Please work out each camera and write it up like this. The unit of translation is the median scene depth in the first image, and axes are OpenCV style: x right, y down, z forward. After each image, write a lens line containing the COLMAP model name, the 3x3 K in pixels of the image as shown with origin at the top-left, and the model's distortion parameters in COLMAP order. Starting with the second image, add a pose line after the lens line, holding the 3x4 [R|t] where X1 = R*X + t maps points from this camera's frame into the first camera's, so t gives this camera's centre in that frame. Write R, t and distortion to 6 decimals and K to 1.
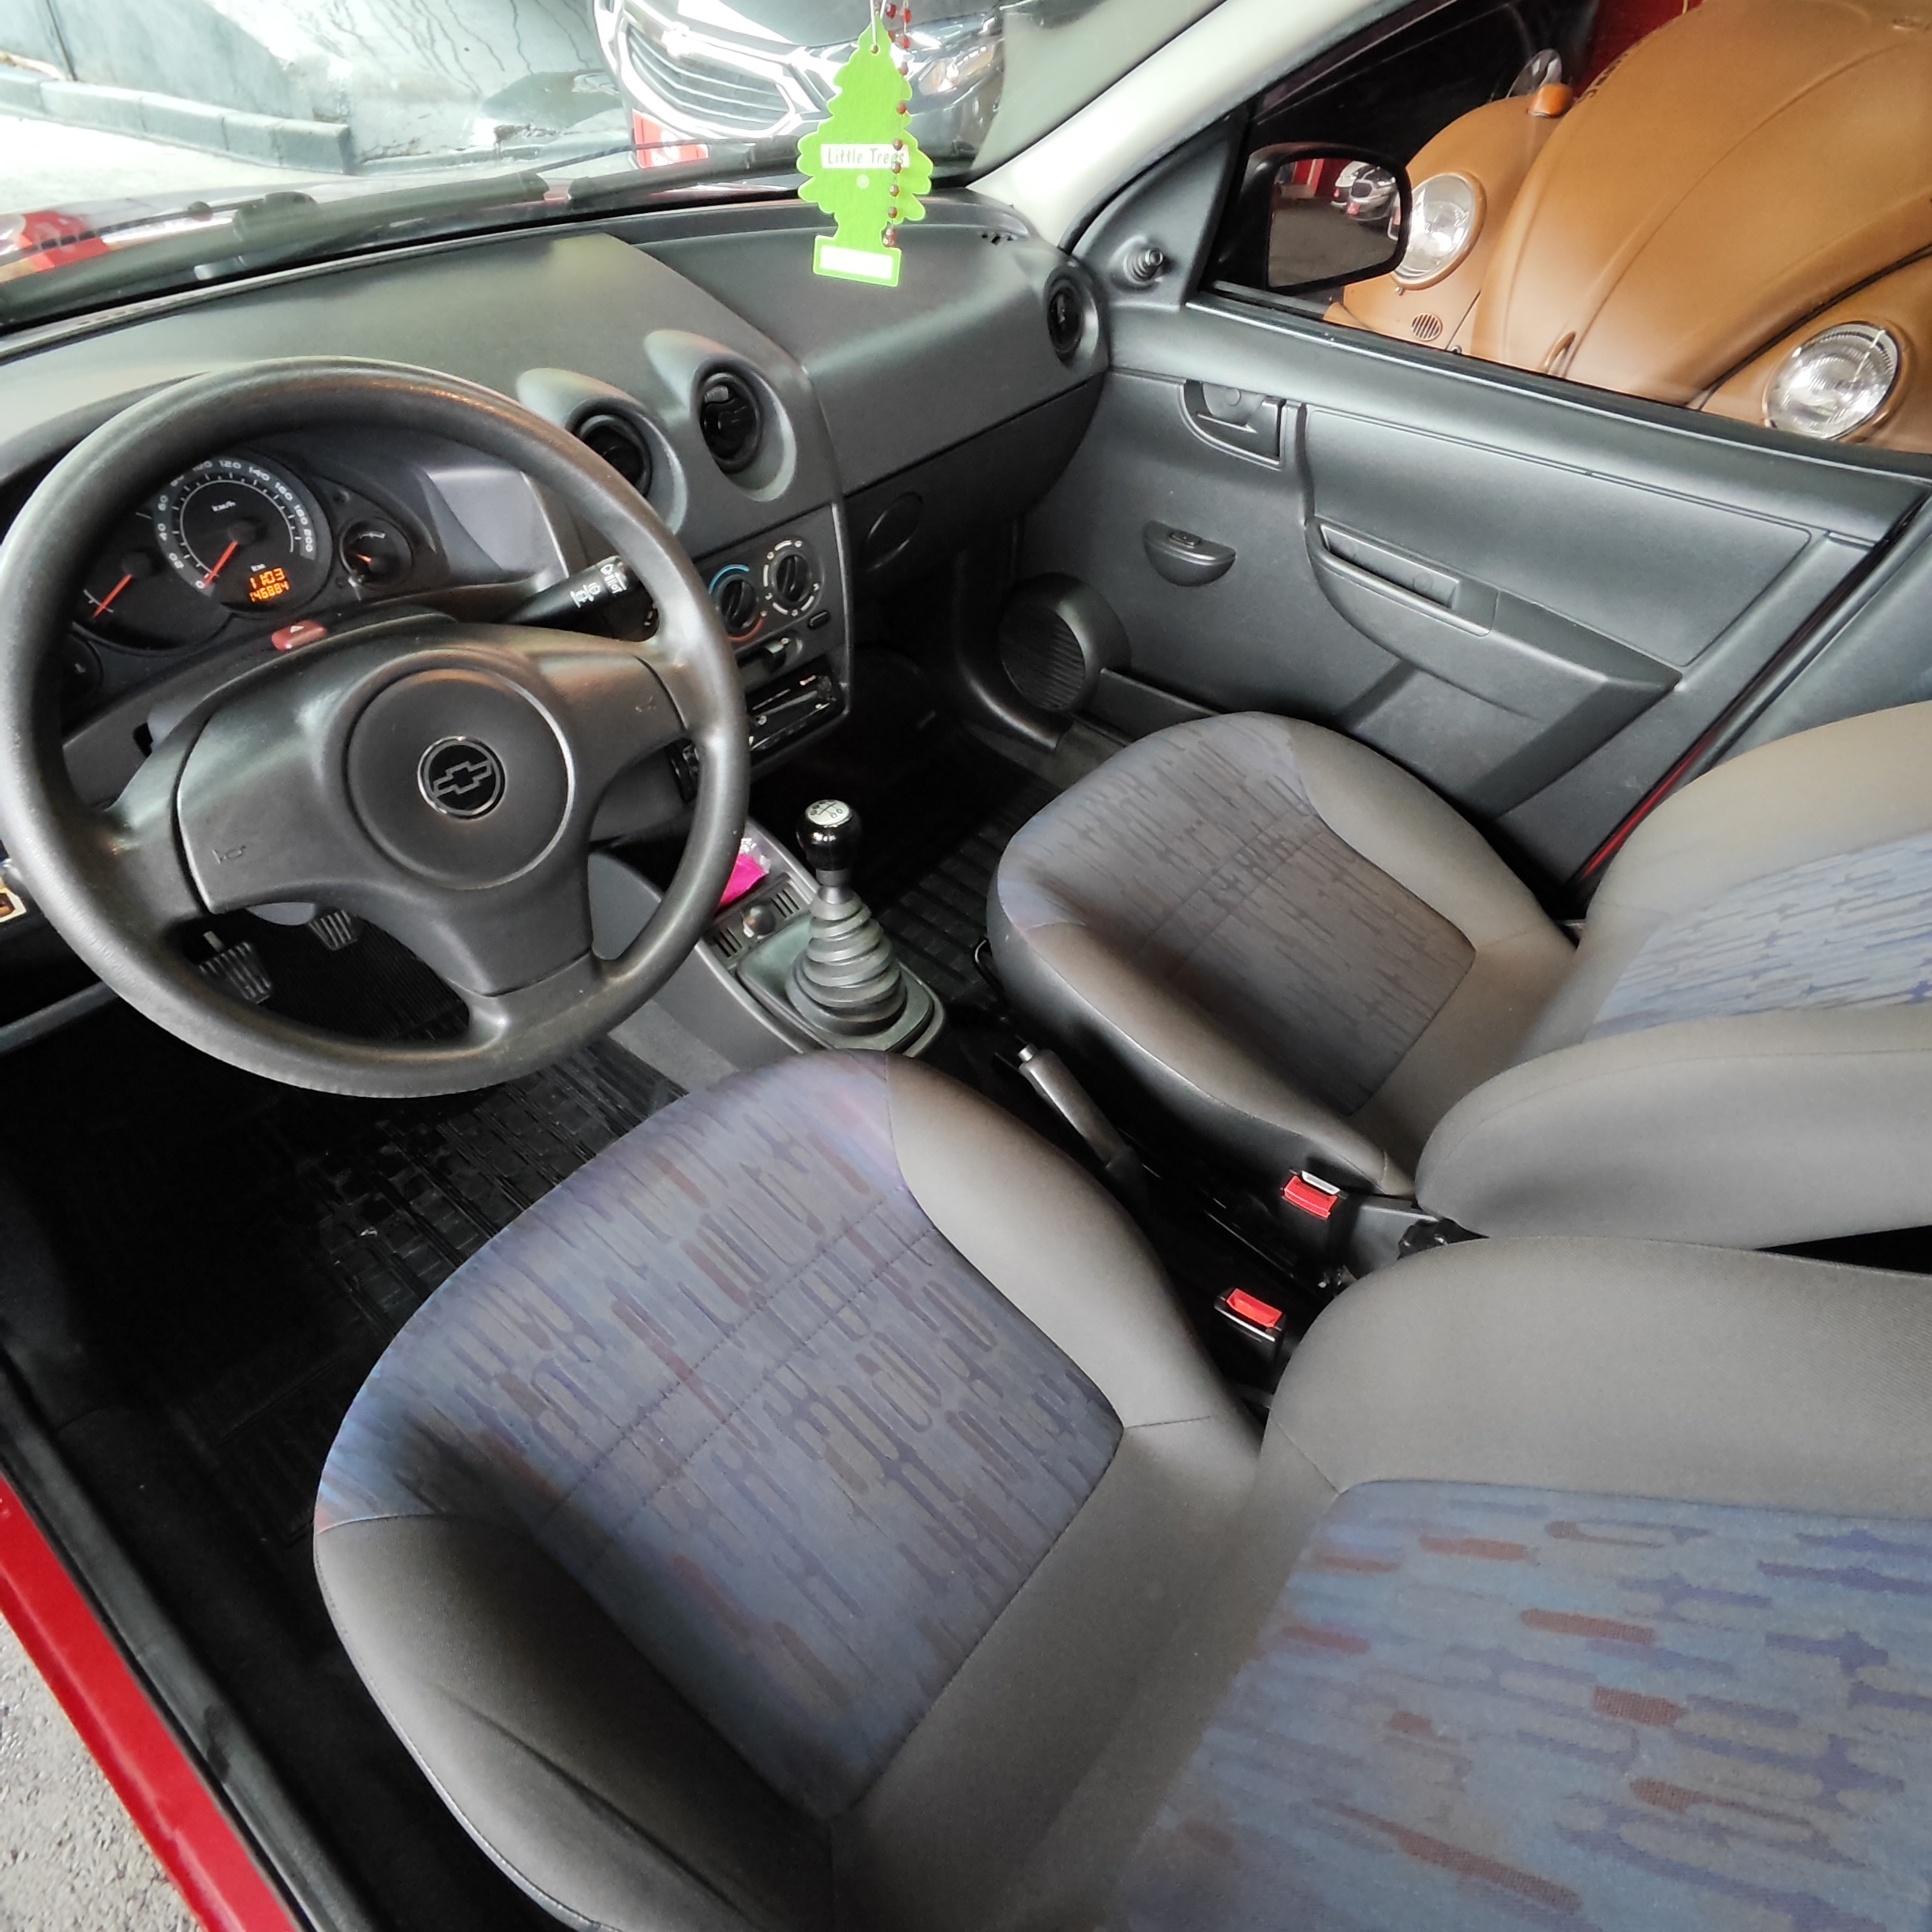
lens RADIAL K [[1226.1, 0, 1002.0], [0, 1226.1, 969.5], [0, 0, 1]] dist [0.001532, 0.004610]
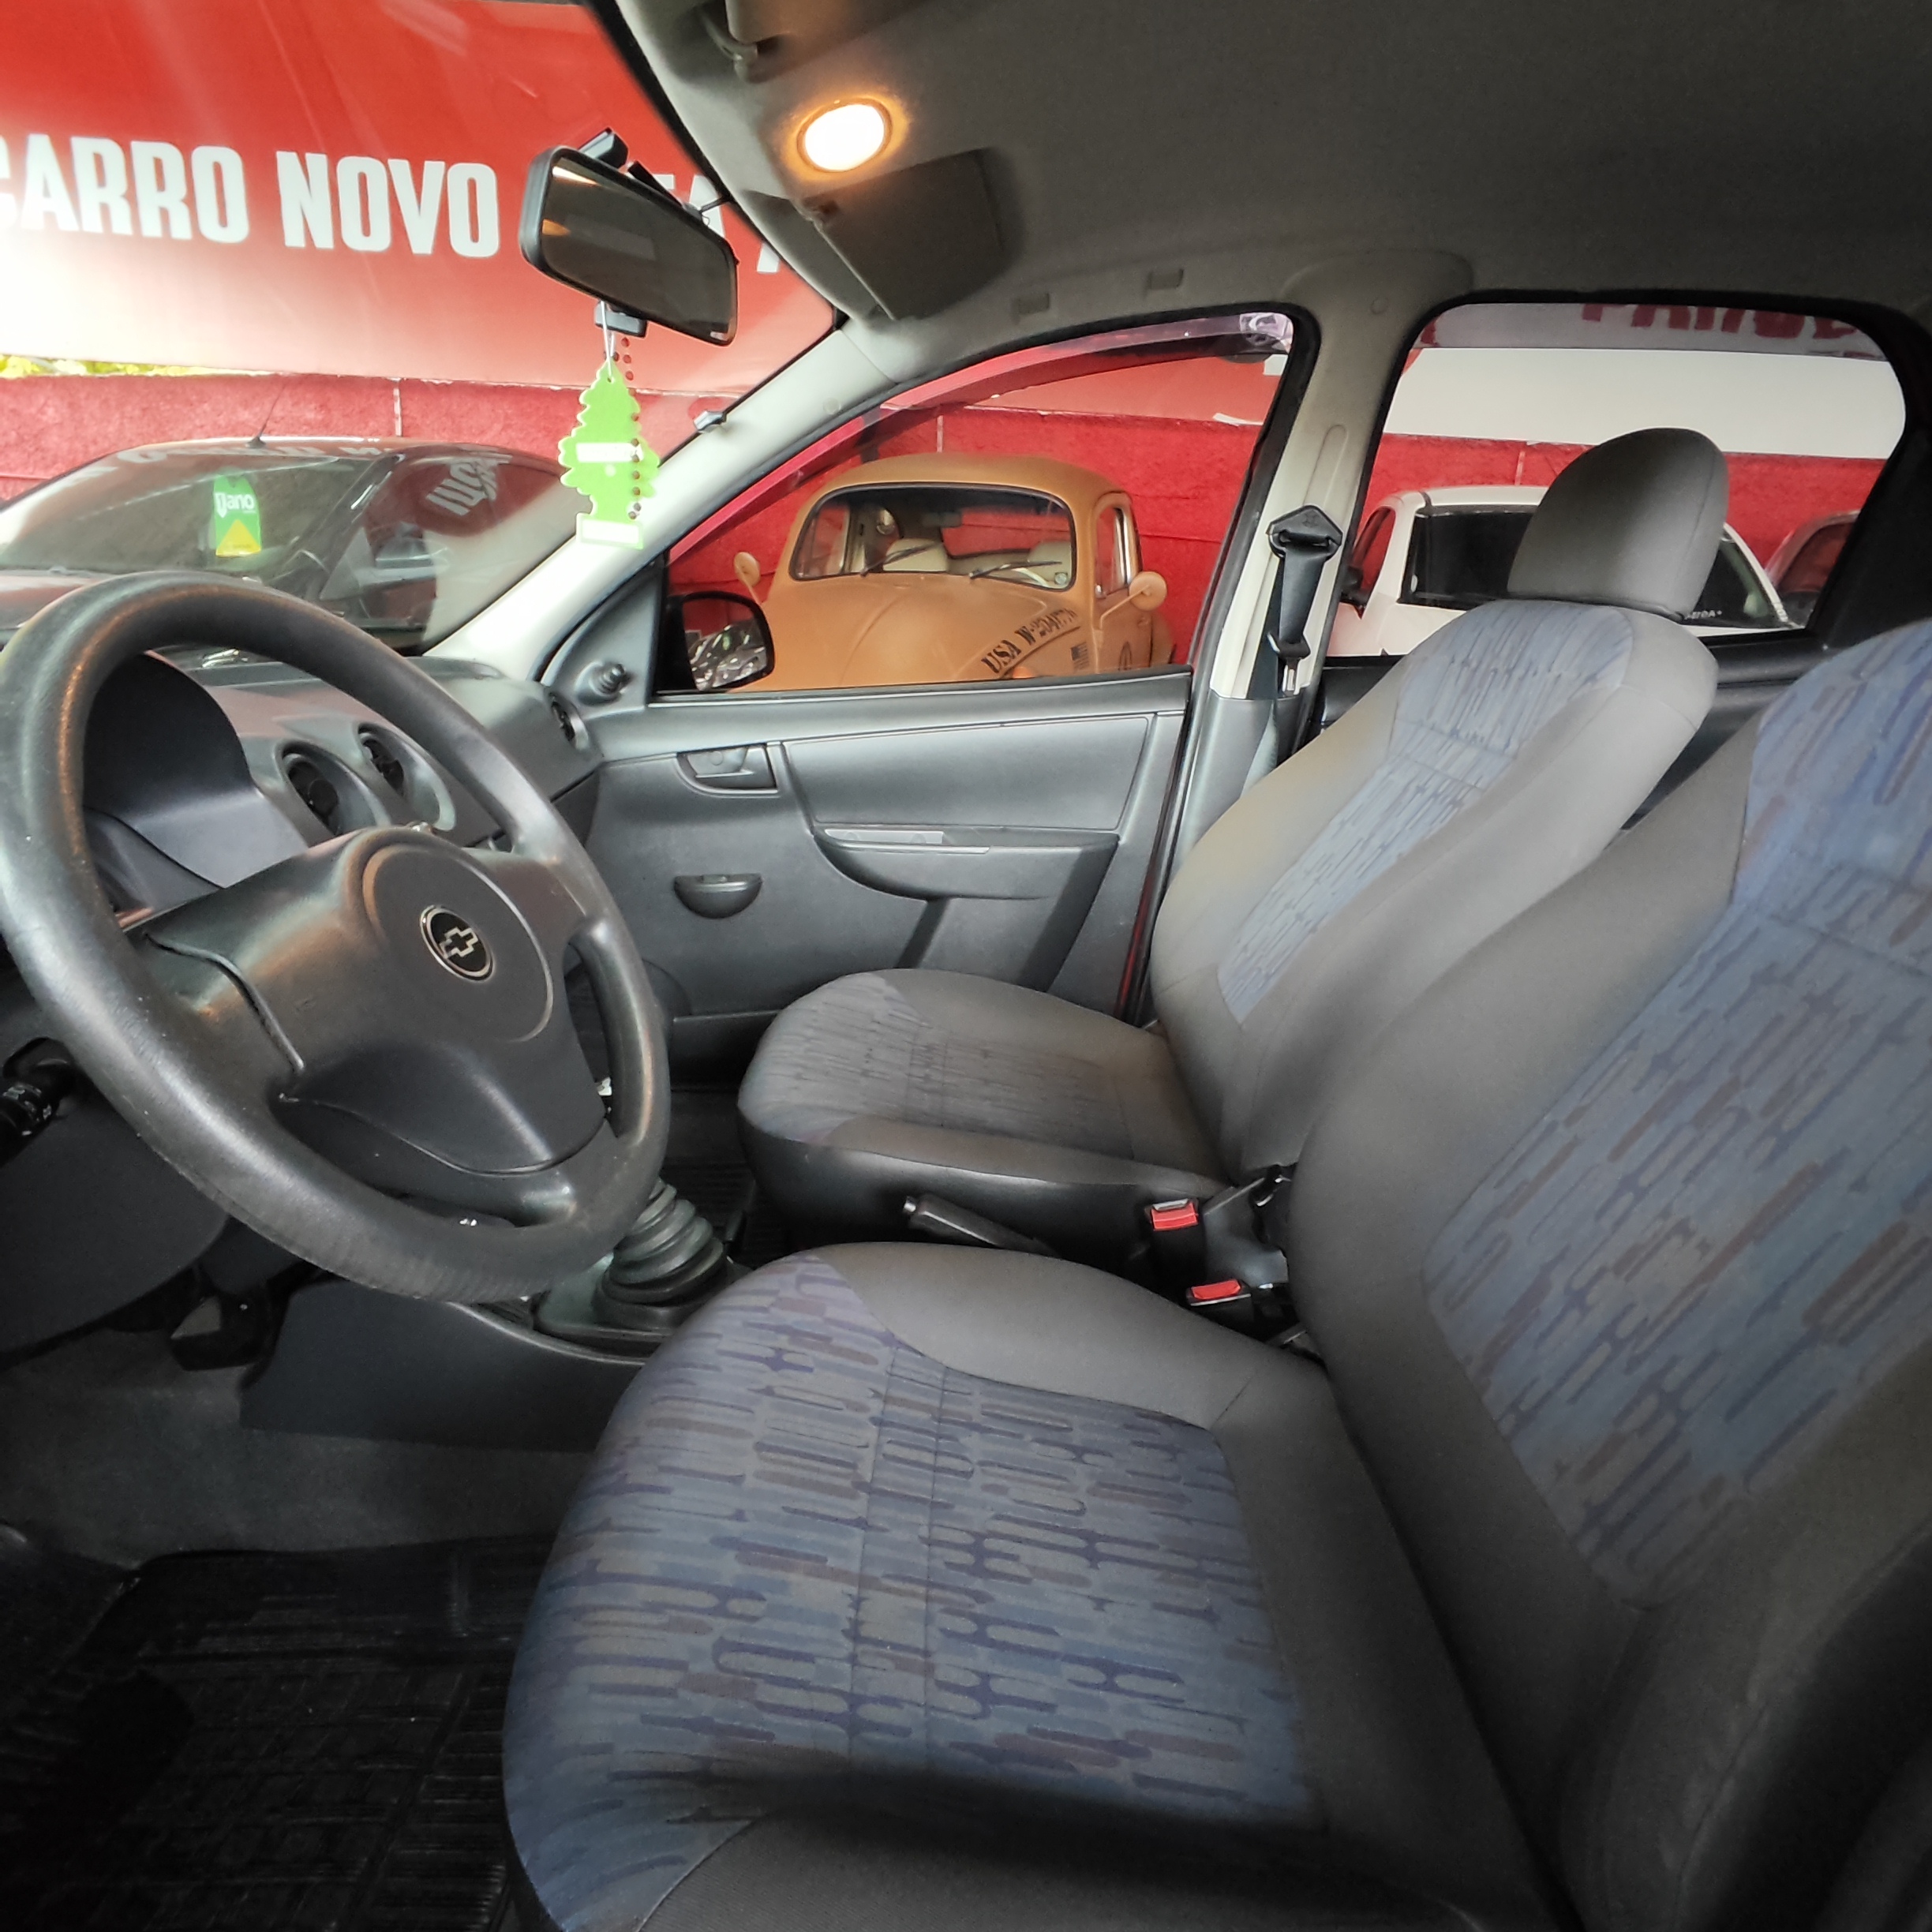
lens RADIAL K [[1226.1, 0, 1002.0], [0, 1226.1, 969.5], [0, 0, 1]] dist [0.001532, 0.004610]
pose [[0.751814, -0.268680, 0.602152, -0.525363], [0.510330, 0.815380, -0.273348, 0.245554], [-0.417539, 0.512803, 0.750129, 0.106499]]
